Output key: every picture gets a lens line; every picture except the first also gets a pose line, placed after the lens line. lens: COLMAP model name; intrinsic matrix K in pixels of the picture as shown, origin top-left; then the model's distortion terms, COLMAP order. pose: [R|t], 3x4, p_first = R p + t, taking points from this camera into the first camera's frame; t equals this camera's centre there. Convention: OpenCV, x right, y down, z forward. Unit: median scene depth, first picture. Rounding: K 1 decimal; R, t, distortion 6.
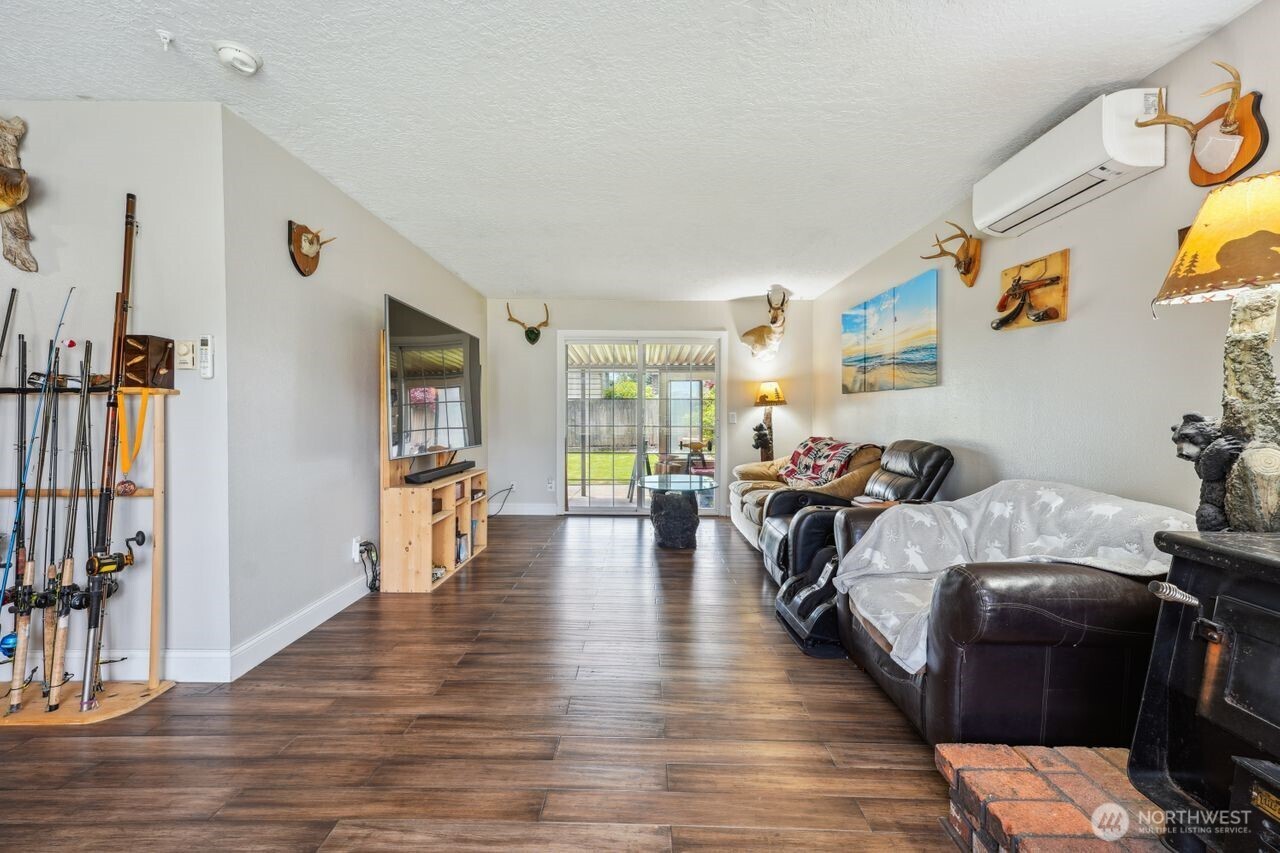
lens RADIAL K [[530.8, 0, 637.2], [0, 530.8, 422.4], [0, 0, 1]] dist [0.008379, 0.000641]
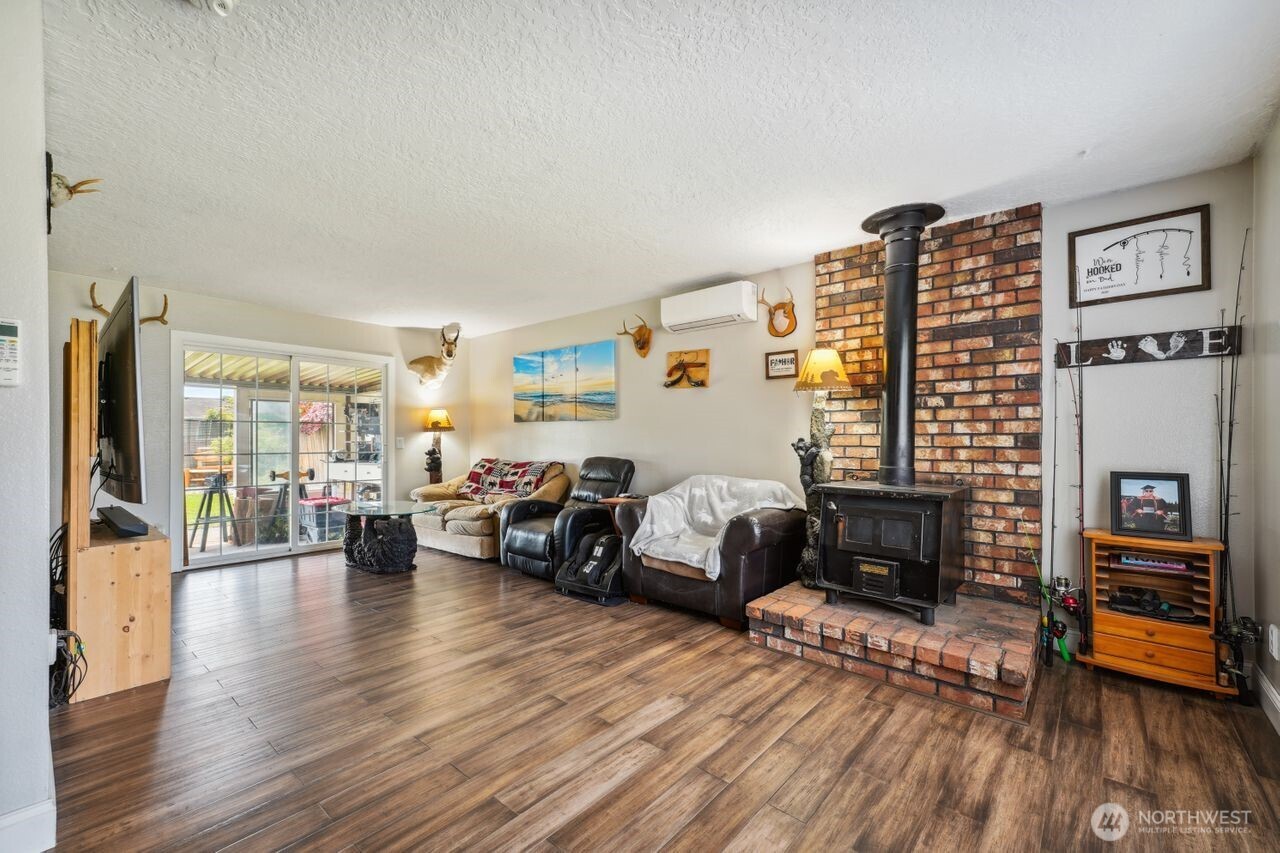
lens RADIAL K [[530.8, 0, 629.6], [0, 530.8, 436.2], [0, 0, 1]] dist [0.008379, 0.000641]
pose [[0.652569, 0.001299, 0.757728, -0.794173], [0.014945, 0.999782, -0.014584, 0.000026], [-0.757582, 0.020842, 0.652407, 0.017171]]
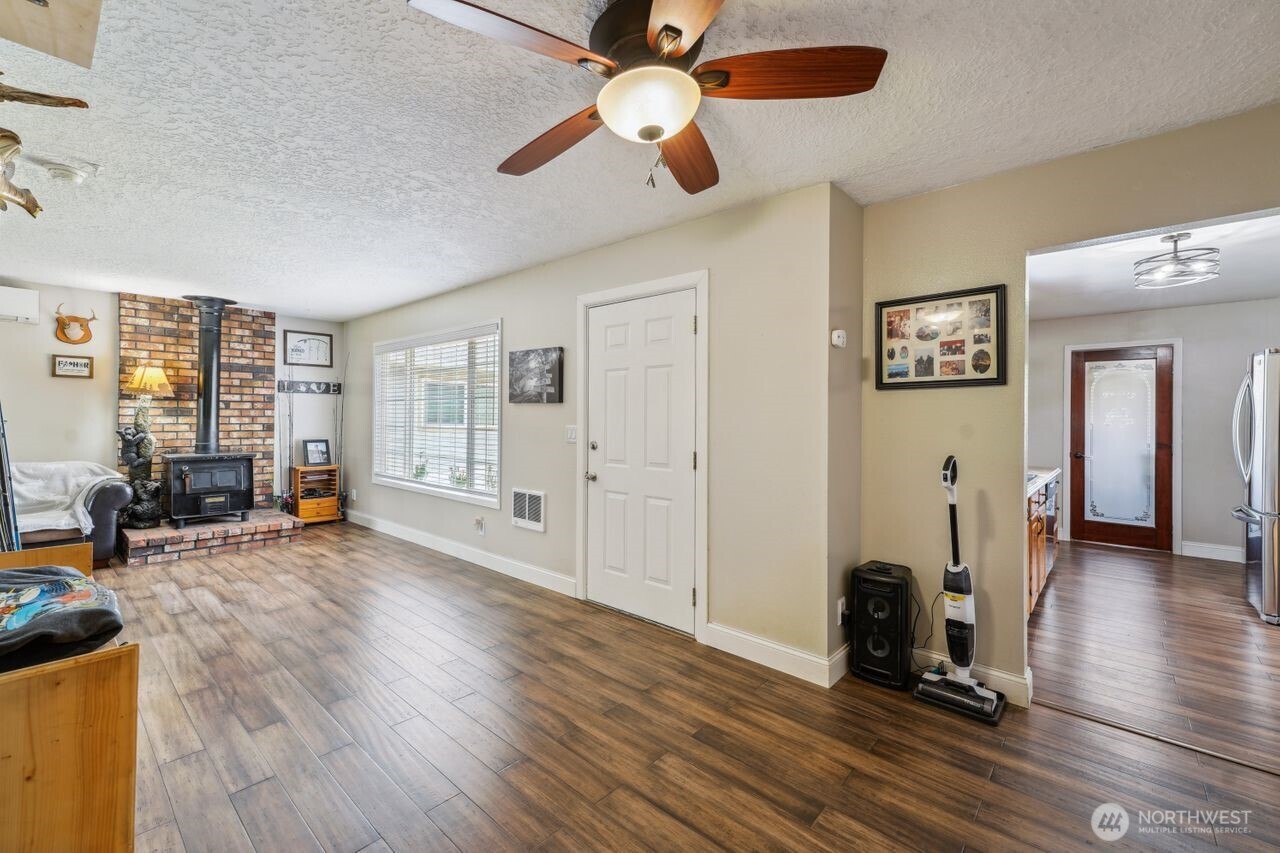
lens RADIAL K [[530.8, 0, 639.9], [0, 530.8, 419.0], [0, 0, 1]] dist [0.008379, 0.000641]
pose [[-0.755599, -0.008832, 0.654974, -2.272527], [0.002686, 0.999859, 0.016581, -0.070552], [-0.655028, 0.014288, -0.755469, 0.900327]]
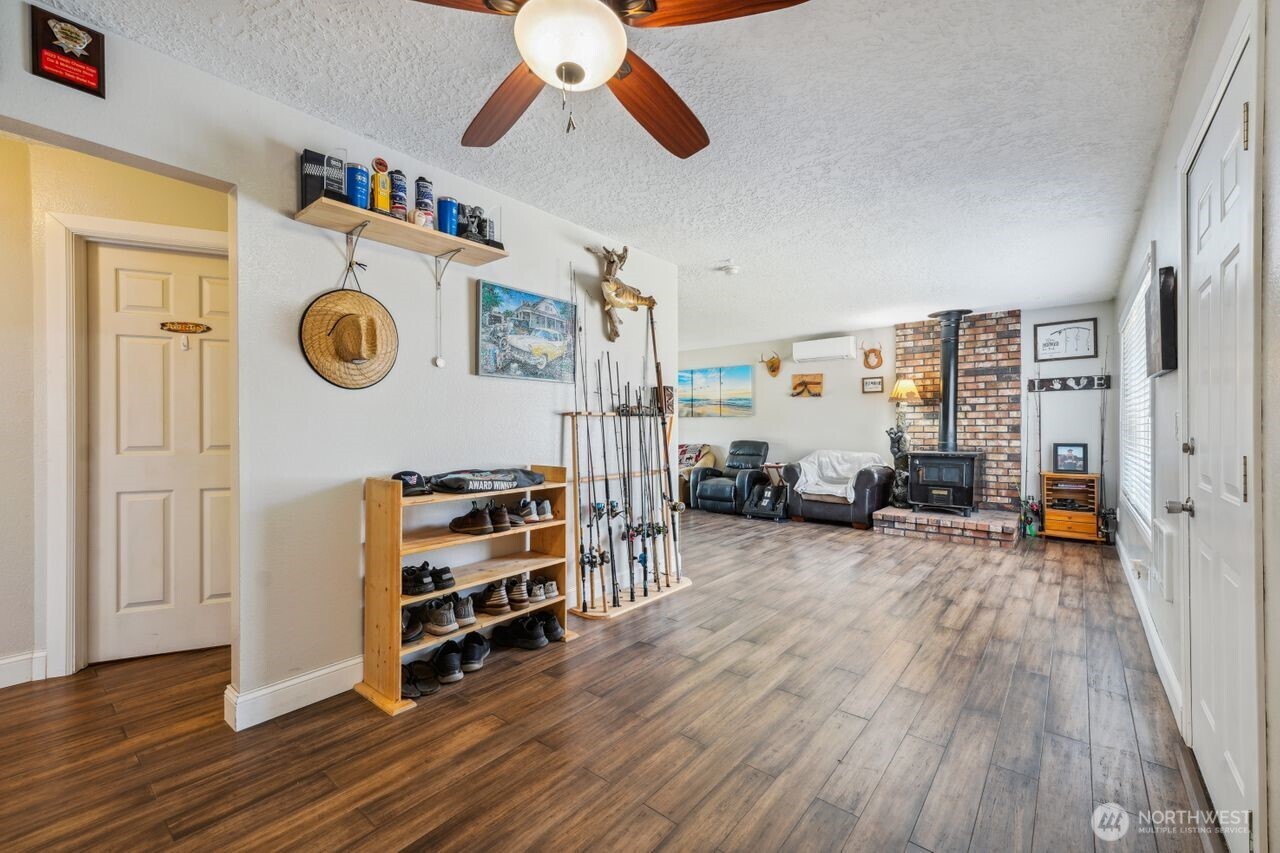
lens RADIAL K [[530.8, 0, 638.5], [0, 530.8, 428.6], [0, 0, 1]] dist [0.008379, 0.000641]
pose [[0.628172, -0.001253, 0.778073, -2.280465], [0.017761, 0.999761, -0.012729, 0.006904], [-0.777872, 0.021816, 0.628044, -0.072797]]
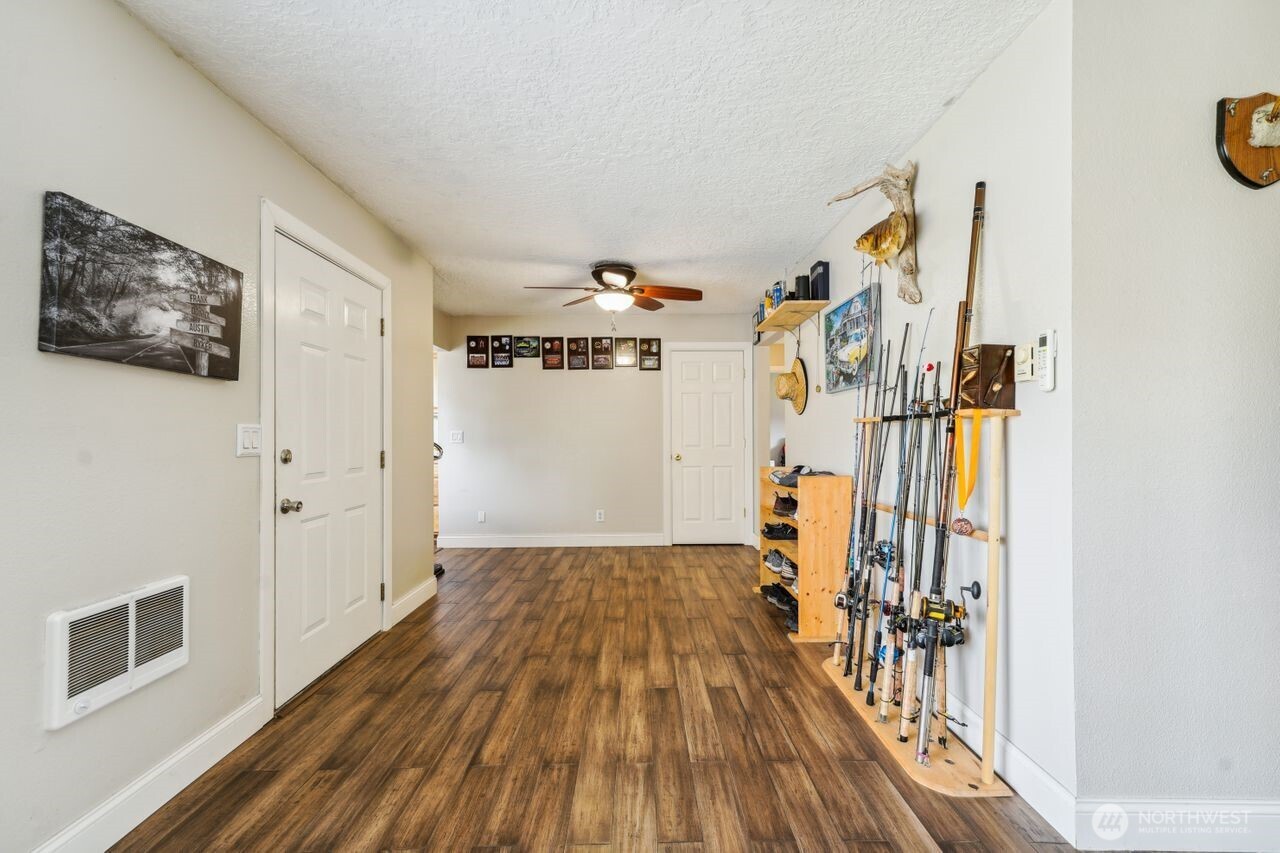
lens RADIAL K [[530.8, 0, 637.0], [0, 530.8, 434.2], [0, 0, 1]] dist [0.008379, 0.000641]
pose [[0.014735, -0.003804, -0.999884, -0.102574], [-0.016056, 0.999863, -0.004041, -0.013418], [0.999763, 0.016114, 0.014672, 0.435350]]
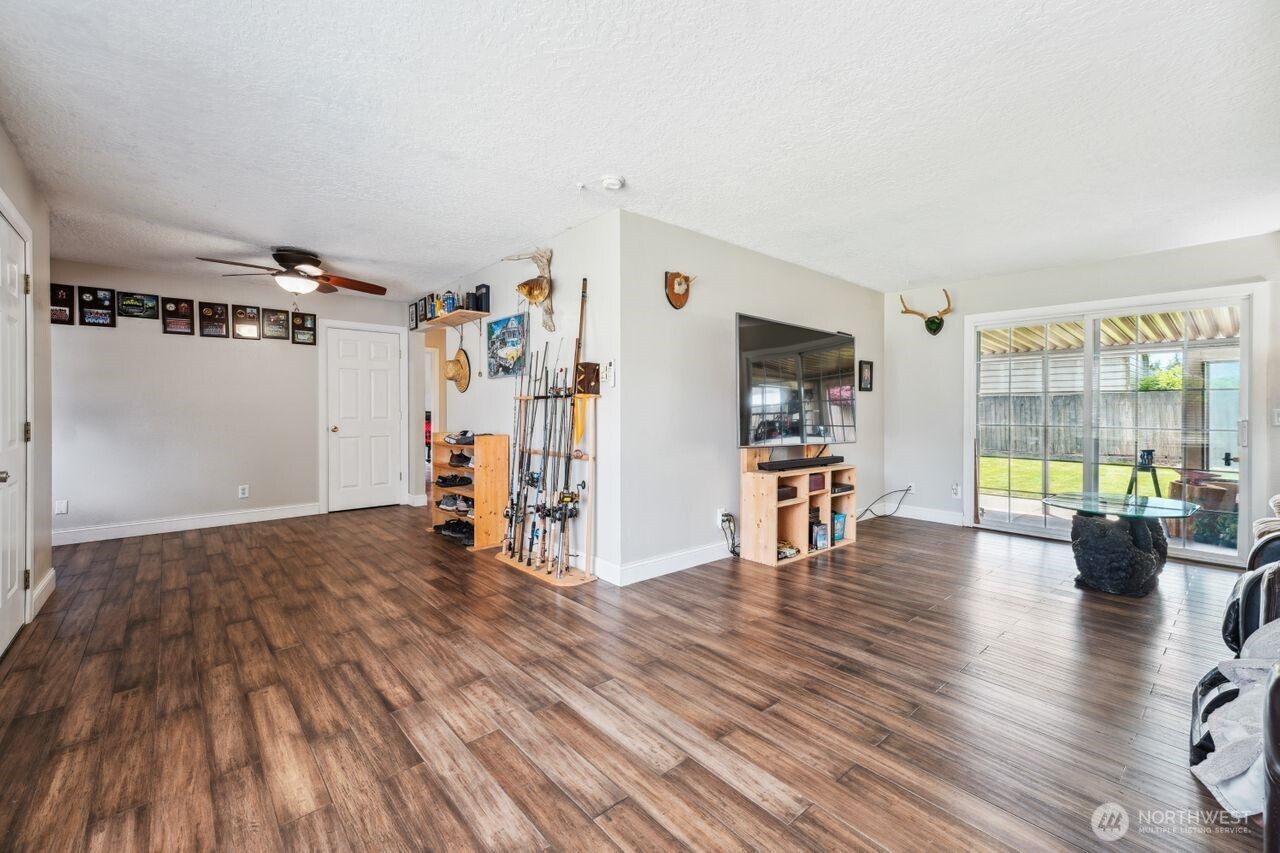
lens RADIAL K [[530.8, 0, 635.3], [0, 530.8, 416.8], [0, 0, 1]] dist [0.008379, 0.000641]
pose [[0.663690, 0.008468, -0.747960, 0.386570], [-0.013622, 0.999907, -0.000767, 0.004003], [0.747884, 0.010698, 0.663744, 0.024930]]
